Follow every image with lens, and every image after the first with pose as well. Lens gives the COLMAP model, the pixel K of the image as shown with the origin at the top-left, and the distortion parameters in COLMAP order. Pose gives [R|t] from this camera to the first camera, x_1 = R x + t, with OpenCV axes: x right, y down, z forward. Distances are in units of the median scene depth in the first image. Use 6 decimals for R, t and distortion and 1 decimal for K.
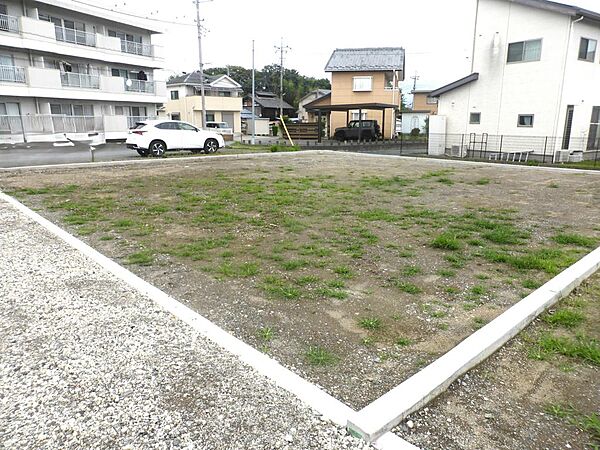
lens RADIAL K [[437.9, 0, 300.0], [0, 437.9, 225.0], [0, 0, 1]] dist [-0.058683, 0.048123]
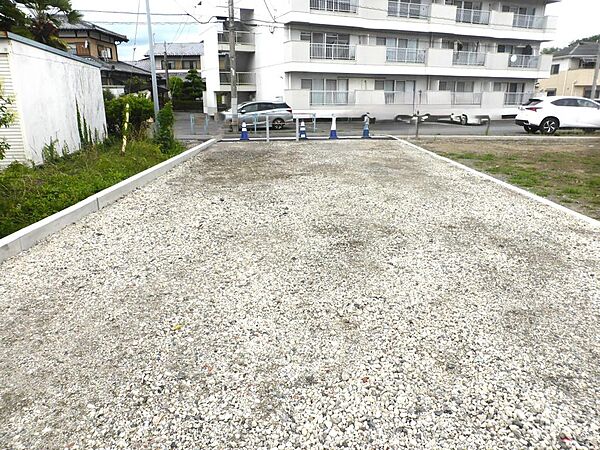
lens RADIAL K [[437.9, 0, 300.0], [0, 437.9, 225.0], [0, 0, 1]] dist [-0.058683, 0.048123]
pose [[0.733209, 0.185814, -0.654124, -0.047792], [-0.153077, 0.982353, 0.107468, 0.017512], [0.662550, 0.021335, 0.748714, -0.064820]]
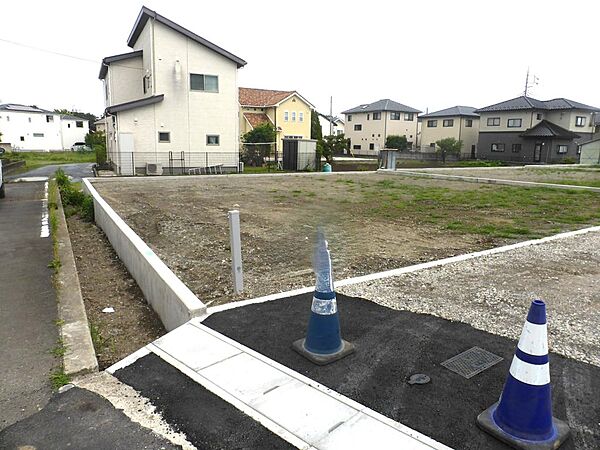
lens RADIAL K [[437.9, 0, 300.0], [0, 437.9, 225.0], [0, 0, 1]] dist [-0.058683, 0.048123]
pose [[0.132753, -0.176113, 0.975377, -0.527050], [0.210812, 0.966587, 0.145834, -0.107328], [-0.968470, 0.186262, 0.165444, 0.468564]]
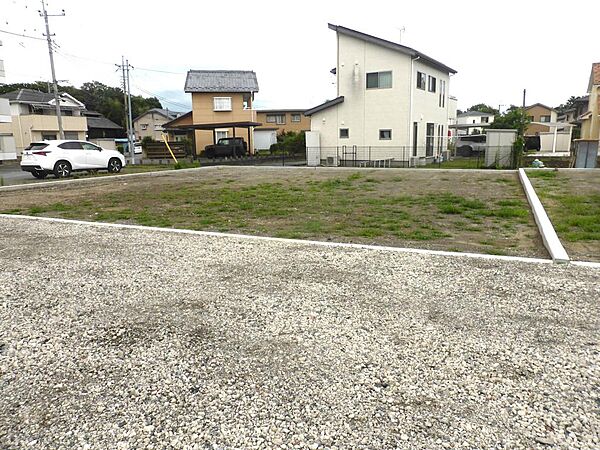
lens RADIAL K [[437.9, 0, 300.0], [0, 437.9, 225.0], [0, 0, 1]] dist [-0.058683, 0.048123]
pose [[0.920741, -0.090302, 0.379582, -0.162528], [0.105826, 0.994180, -0.020186, 0.014459], [-0.375550, 0.058755, 0.924938, -0.048583]]
